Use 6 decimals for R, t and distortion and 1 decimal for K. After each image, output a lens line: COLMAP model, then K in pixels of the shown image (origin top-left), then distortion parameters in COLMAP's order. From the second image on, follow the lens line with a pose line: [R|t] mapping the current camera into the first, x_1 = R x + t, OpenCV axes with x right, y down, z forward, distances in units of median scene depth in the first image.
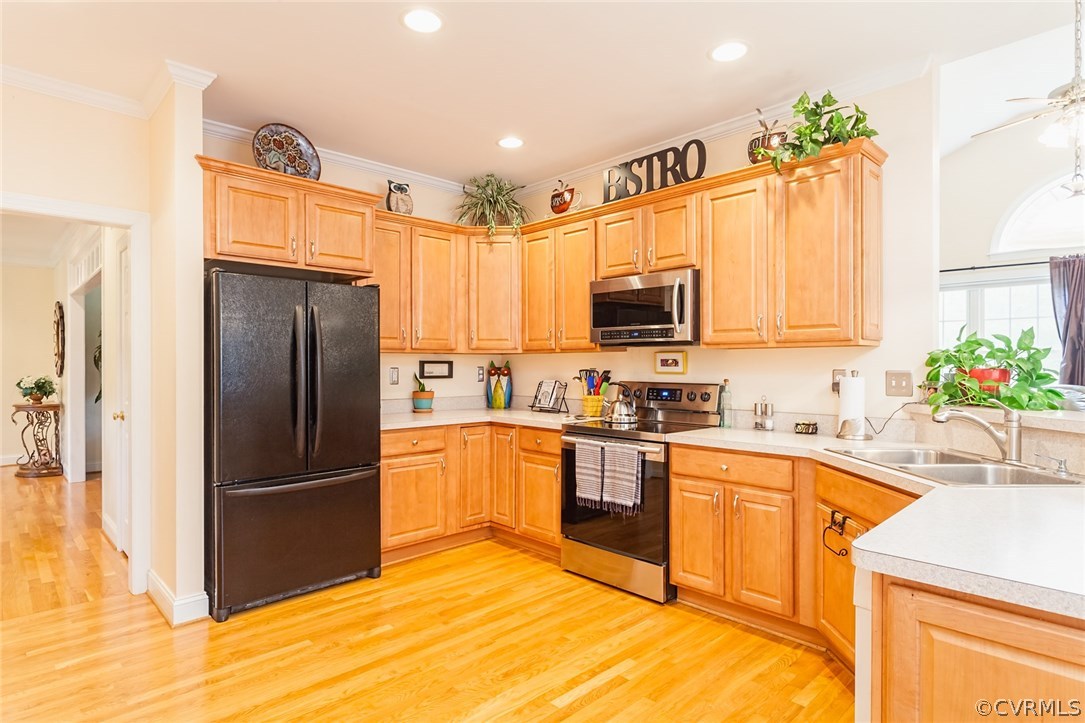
lens RADIAL K [[589.4, 0, 550.9], [0, 589.4, 361.5], [0, 0, 1]] dist [0.000656, 0.001337]
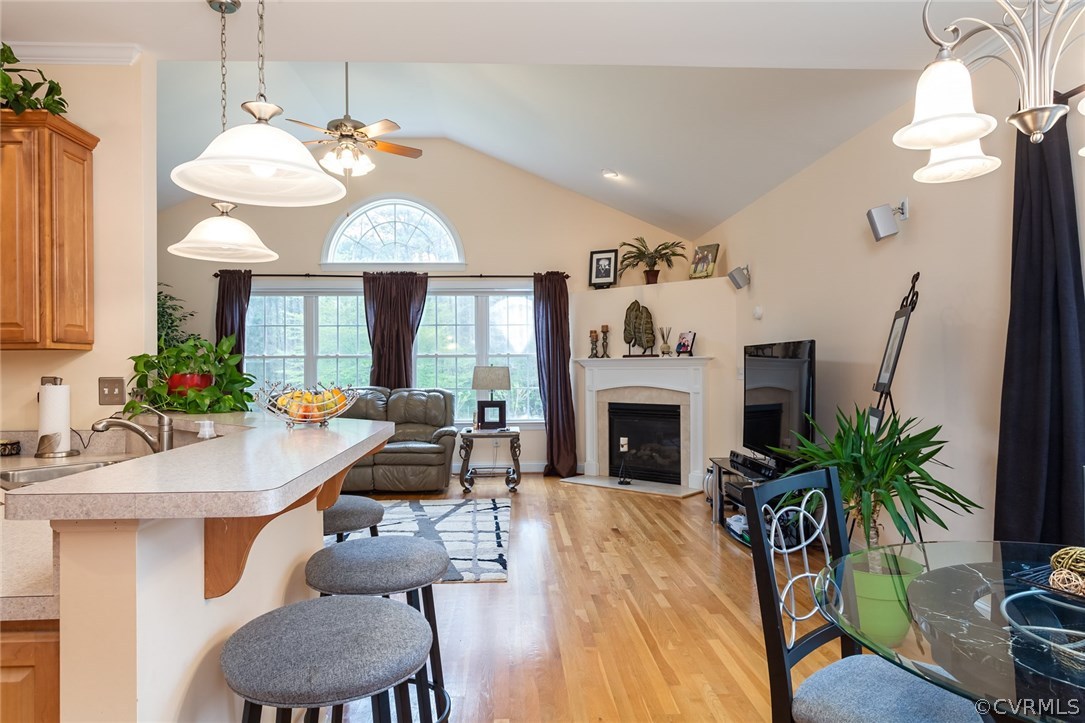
lens RADIAL K [[675.6, 0, 542.5], [0, 675.6, 361.5], [0, 0, 1]] dist [0.000513, 0.001504]
pose [[0.647710, 0.002321, 0.761883, 0.225135], [0.002637, 0.999983, -0.005288, -0.001612], [-0.761882, 0.005434, 0.647693, -0.193262]]
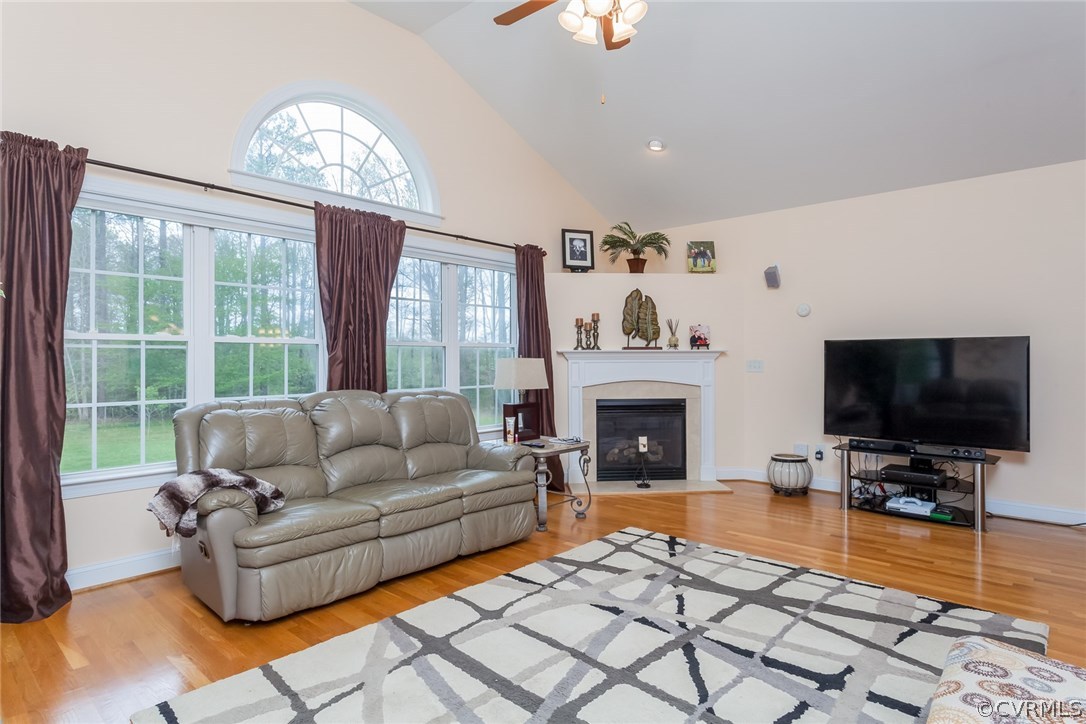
lens RADIAL K [[590.0, 0, 551.4], [0, 590.0, 362.0], [0, 0, 1]] dist [0.000656, 0.001337]
pose [[-0.088808, -0.003203, 0.996044, 0.358538], [-0.000968, 0.999995, 0.003129, 0.007774], [-0.996048, -0.000686, -0.088810, 1.836536]]
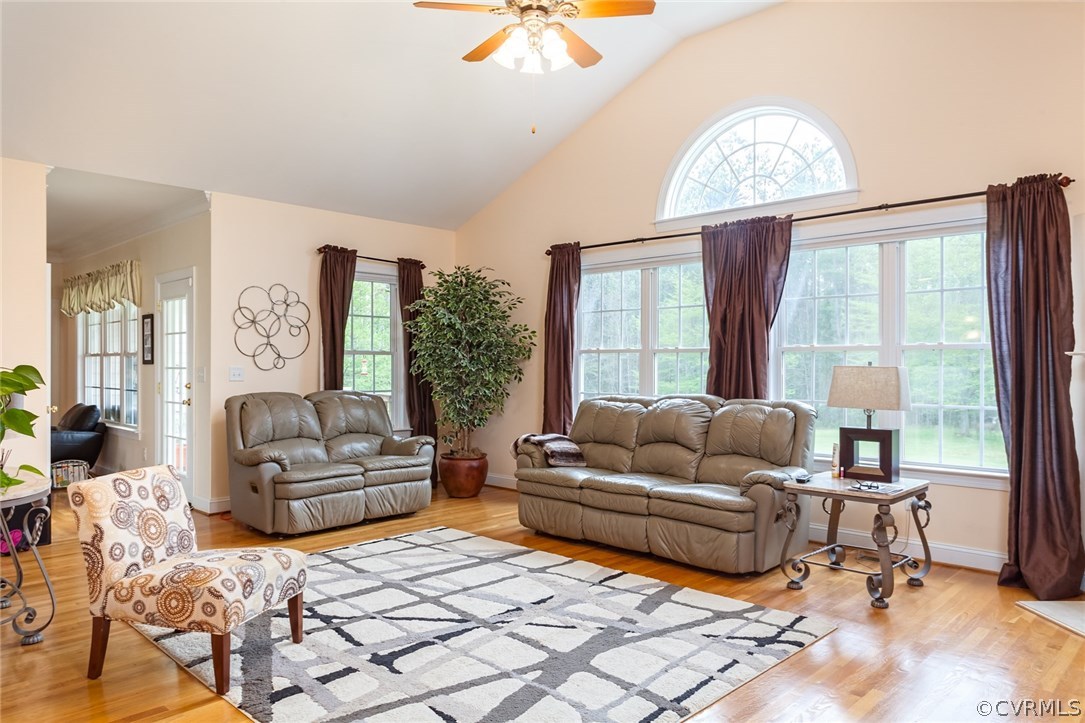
lens RADIAL K [[733.5, 0, 542.5], [0, 733.5, 361.5], [0, 0, 1]] dist [-0.002886, -0.000582]
pose [[0.998970, 0.004247, 0.045177, 1.393407], [-0.004267, 0.999991, 0.000347, -0.004701], [-0.045175, -0.000539, 0.998979, 0.145401]]
